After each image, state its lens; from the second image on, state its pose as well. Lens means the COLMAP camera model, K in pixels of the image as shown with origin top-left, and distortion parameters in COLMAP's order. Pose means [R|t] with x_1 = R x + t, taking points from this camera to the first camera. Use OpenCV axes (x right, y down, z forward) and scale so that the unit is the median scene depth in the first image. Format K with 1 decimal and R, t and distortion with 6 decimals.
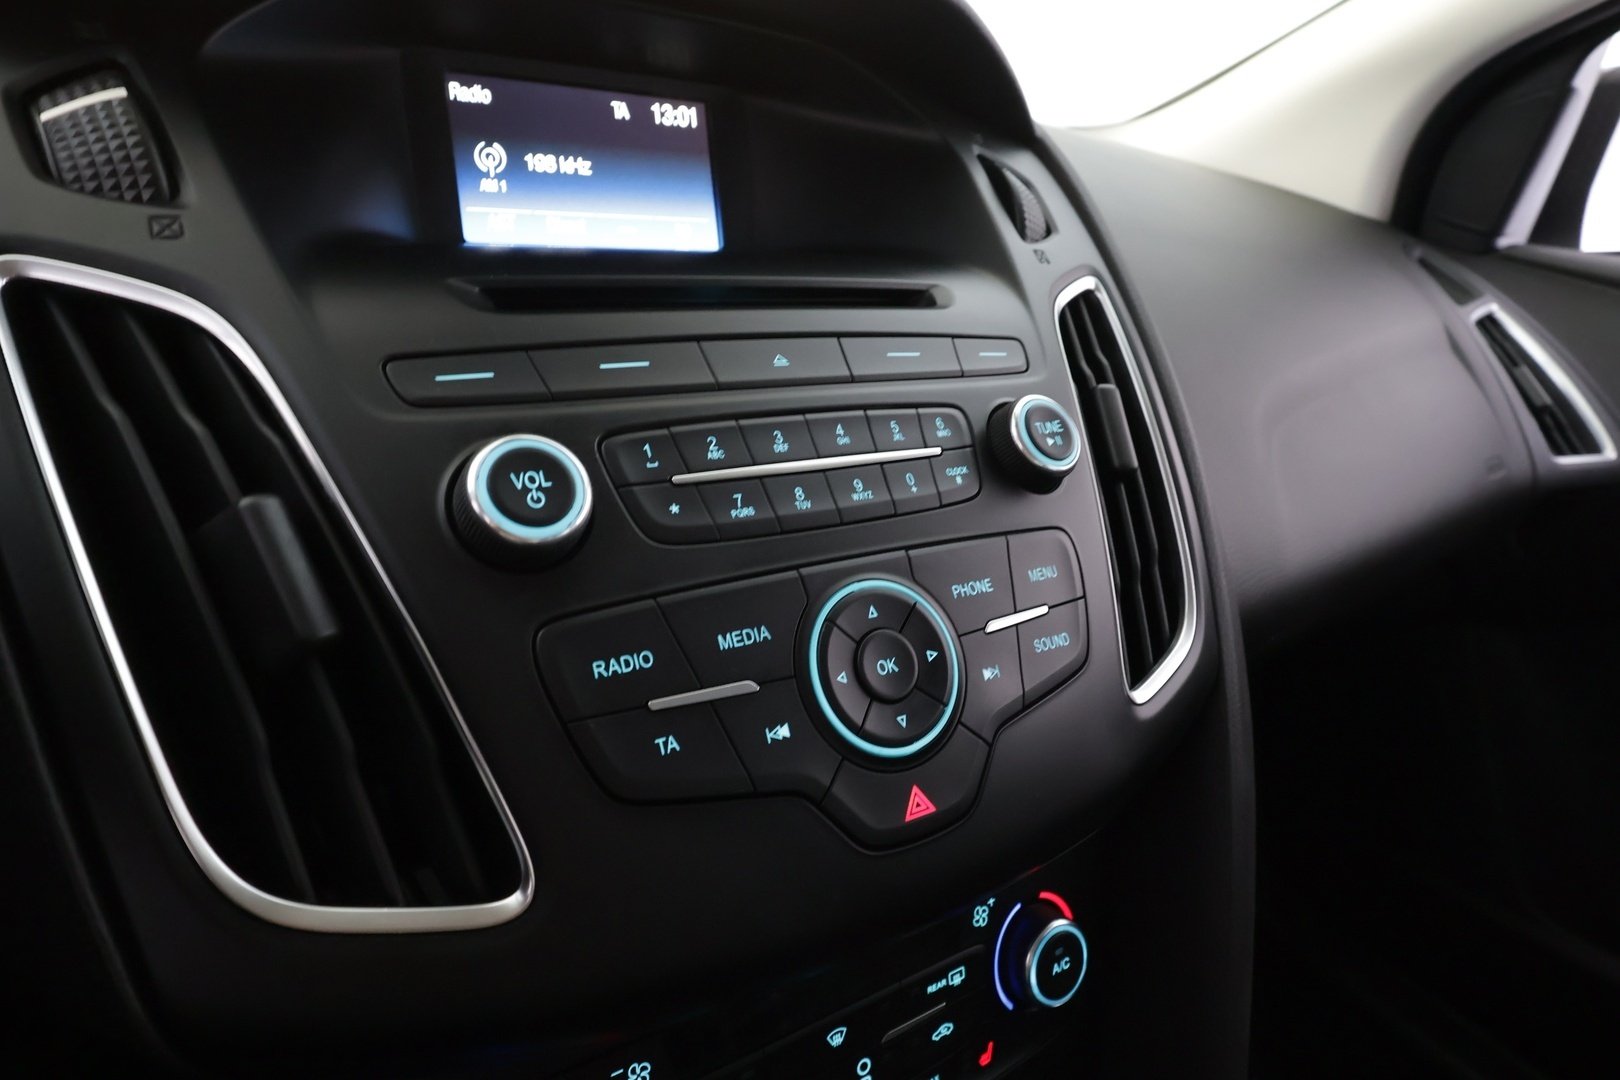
lens RADIAL K [[963.3, 0, 810.0], [0, 963.3, 540.0], [0, 0, 1]] dist [0.006892, -0.000010]
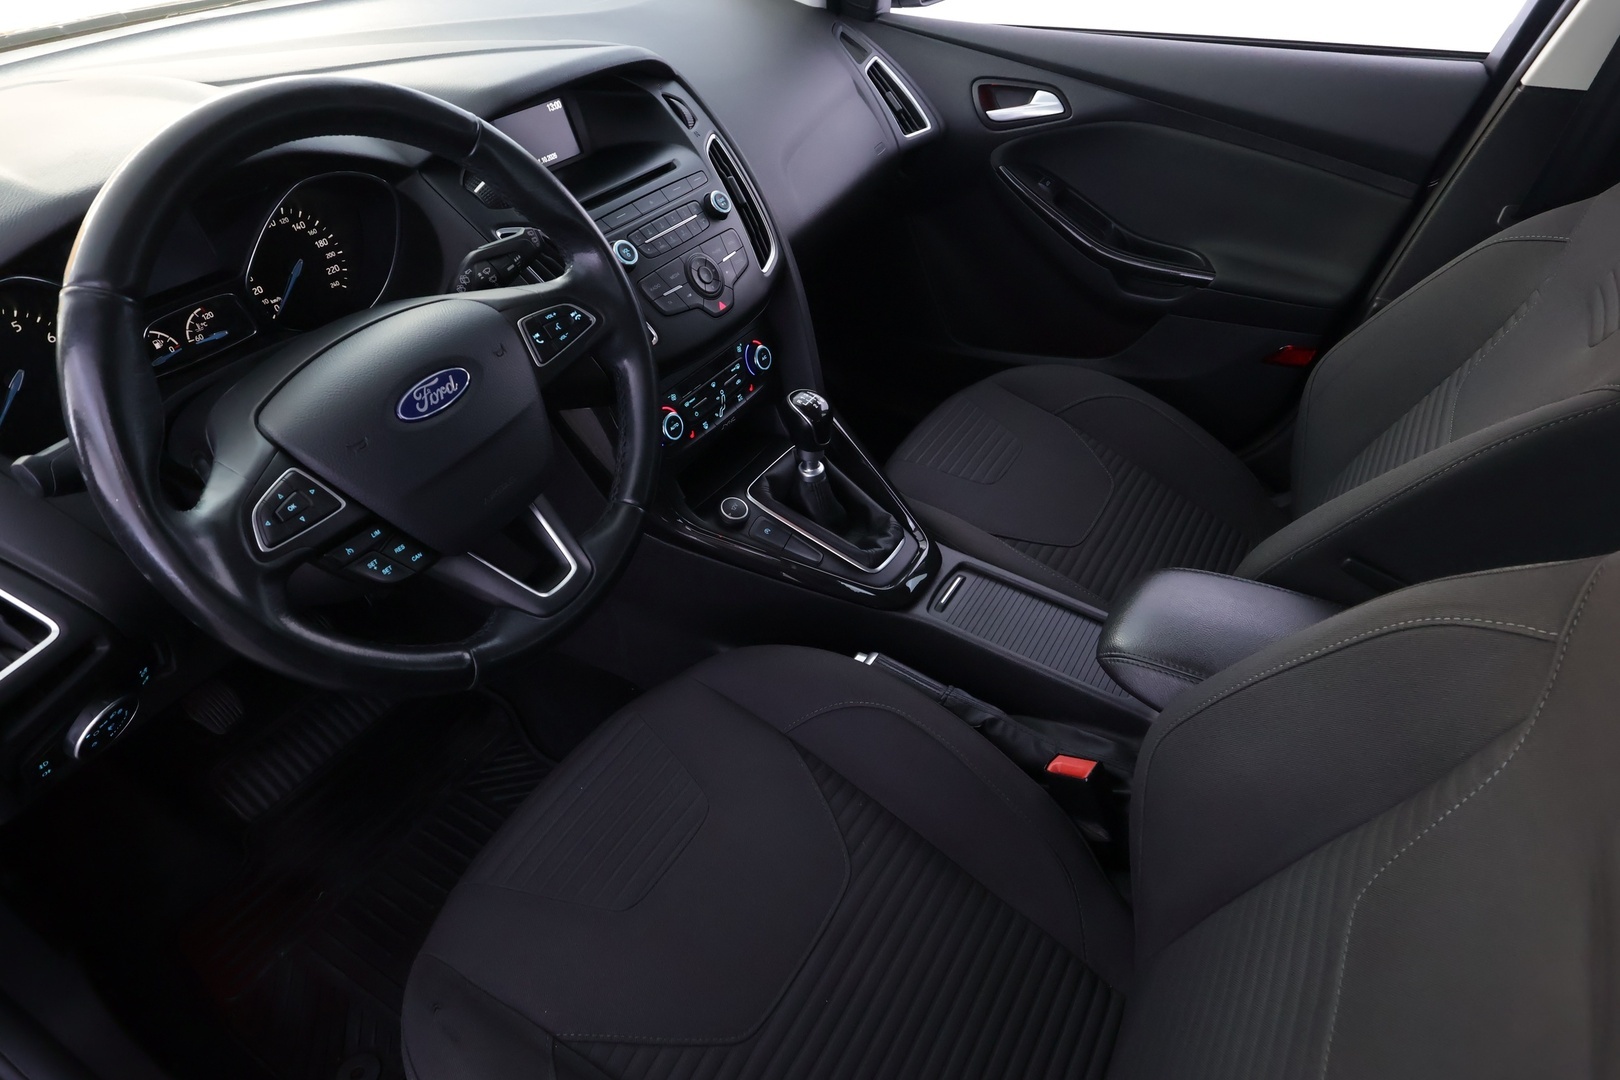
lens RADIAL K [[963.3, 0, 810.0], [0, 963.3, 540.0], [0, 0, 1]] dist [0.006892, -0.000010]
pose [[0.895461, -0.345907, 0.280176, -0.782809], [0.241409, 0.906180, 0.347216, -0.121730], [-0.373995, -0.243281, 0.894954, -2.296276]]
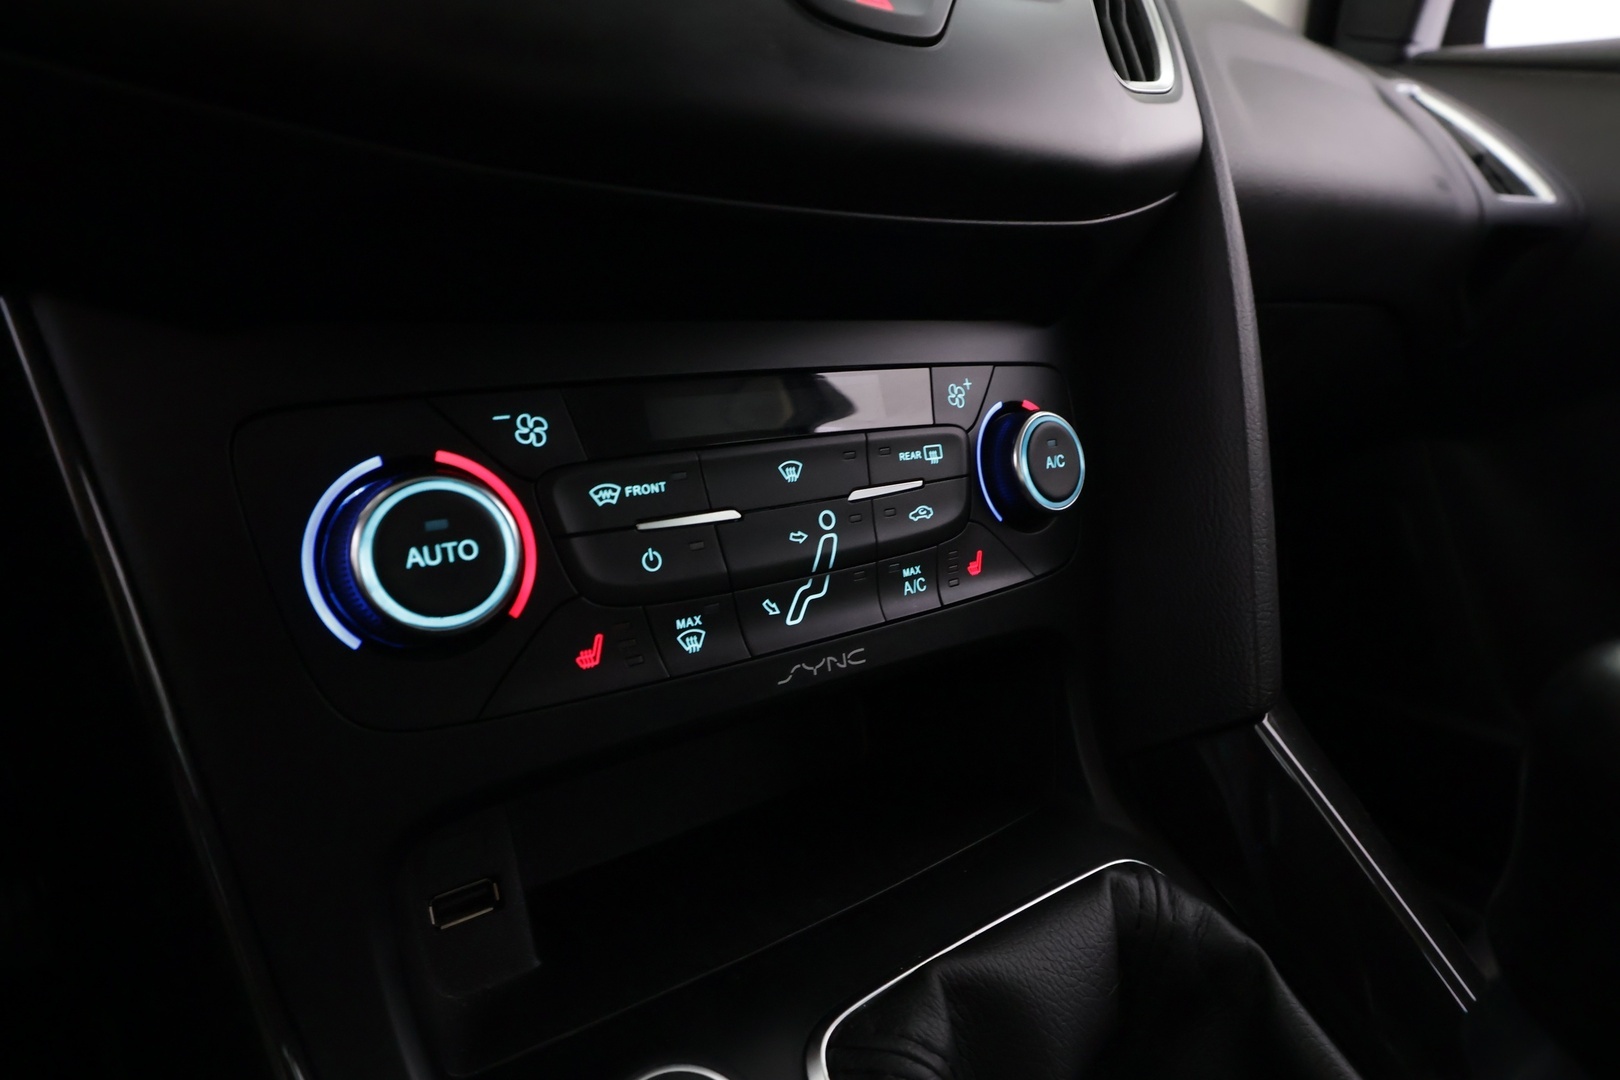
lens RADIAL K [[958.1, 0, 810.0], [0, 958.1, 540.0], [0, 0, 1]] dist [0.000717, -0.000232]
pose [[0.996417, -0.059352, 0.060247, -0.006692], [0.064121, 0.994683, -0.080585, 0.567803], [-0.055144, 0.084159, 0.994925, 0.189846]]
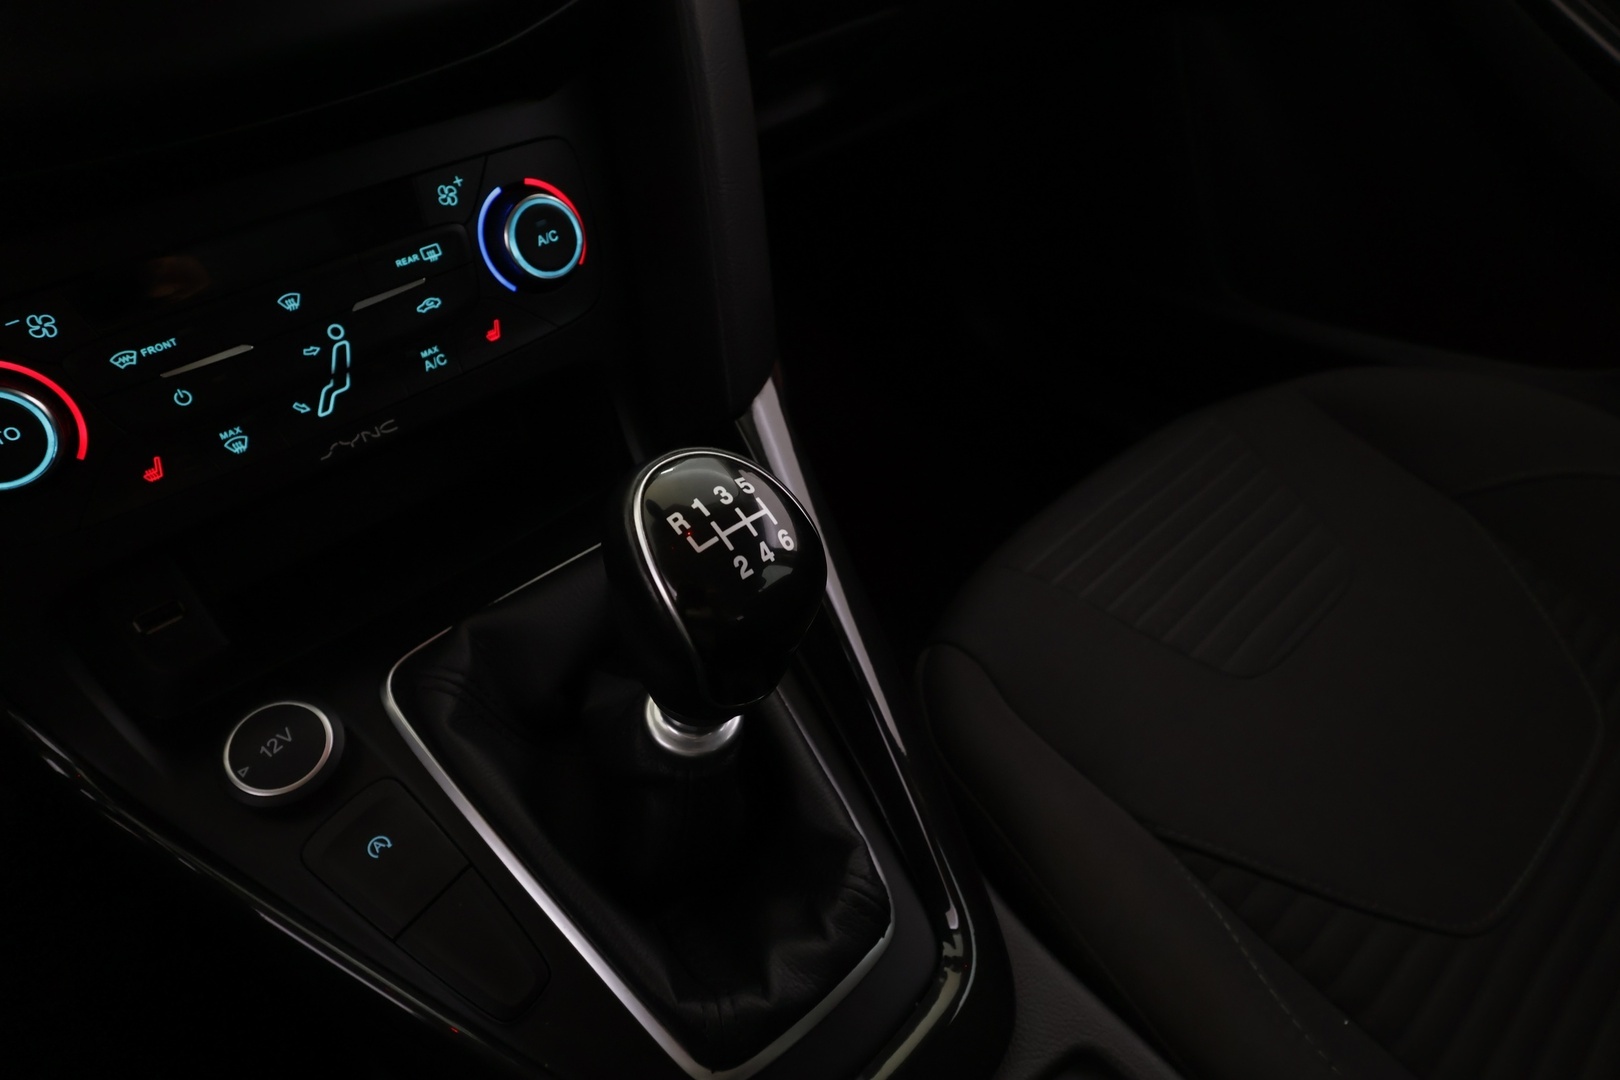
lens RADIAL K [[963.3, 0, 810.0], [0, 963.3, 540.0], [0, 0, 1]] dist [0.006892, -0.000010]
pose [[0.980332, -0.191122, 0.049204, 0.428695], [0.161027, 0.918766, 0.360470, 0.414885], [-0.114101, -0.345457, 0.931472, -0.118417]]
